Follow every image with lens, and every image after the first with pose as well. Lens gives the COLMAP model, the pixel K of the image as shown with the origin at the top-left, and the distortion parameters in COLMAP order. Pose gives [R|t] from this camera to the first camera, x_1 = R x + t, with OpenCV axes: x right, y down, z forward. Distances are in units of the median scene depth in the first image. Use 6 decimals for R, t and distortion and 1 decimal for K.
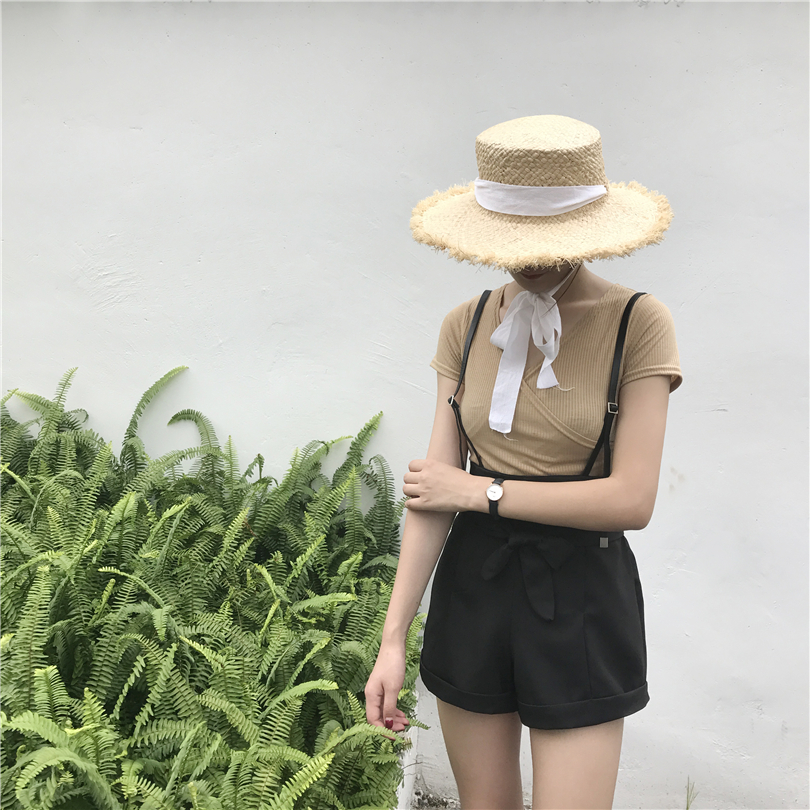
lens RADIAL K [[900.7, 0, 411.2], [0, 900.7, 391.7], [0, 0, 1]] dist [0.013772, 0.000000]
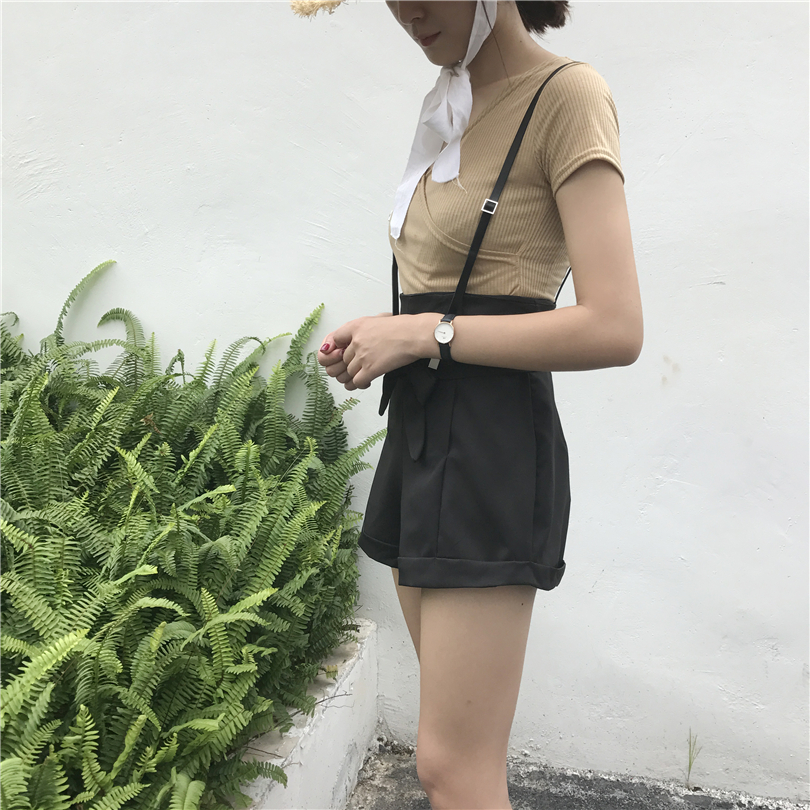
lens RADIAL K [[900.7, 0, 408.8], [0, 900.7, 400.8], [0, 0, 1]] dist [0.013772, 0.000000]
pose [[0.991172, -0.013621, -0.131878, 0.187740], [0.016083, 0.999715, 0.017618, 0.117454], [0.131601, -0.019584, 0.991109, 0.159319]]
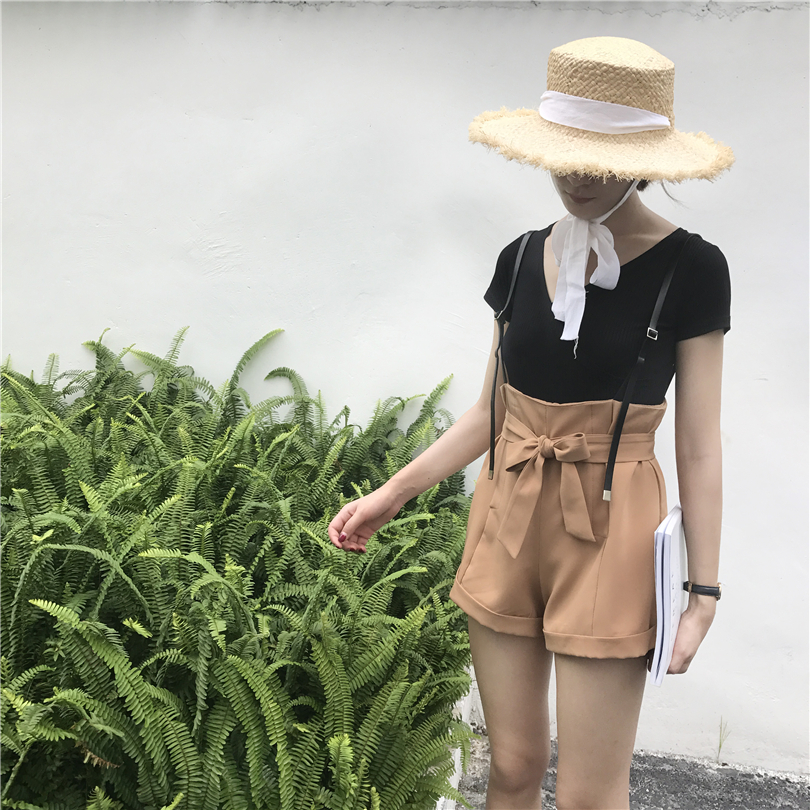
lens RADIAL K [[900.7, 0, 407.2], [0, 900.7, 384.5], [0, 0, 1]] dist [0.013772, 0.000000]
pose [[0.998599, 0.033527, -0.040941, -0.049540], [-0.035097, 0.998651, -0.038259, 0.091424], [0.039603, 0.039642, 0.998429, -0.144978]]
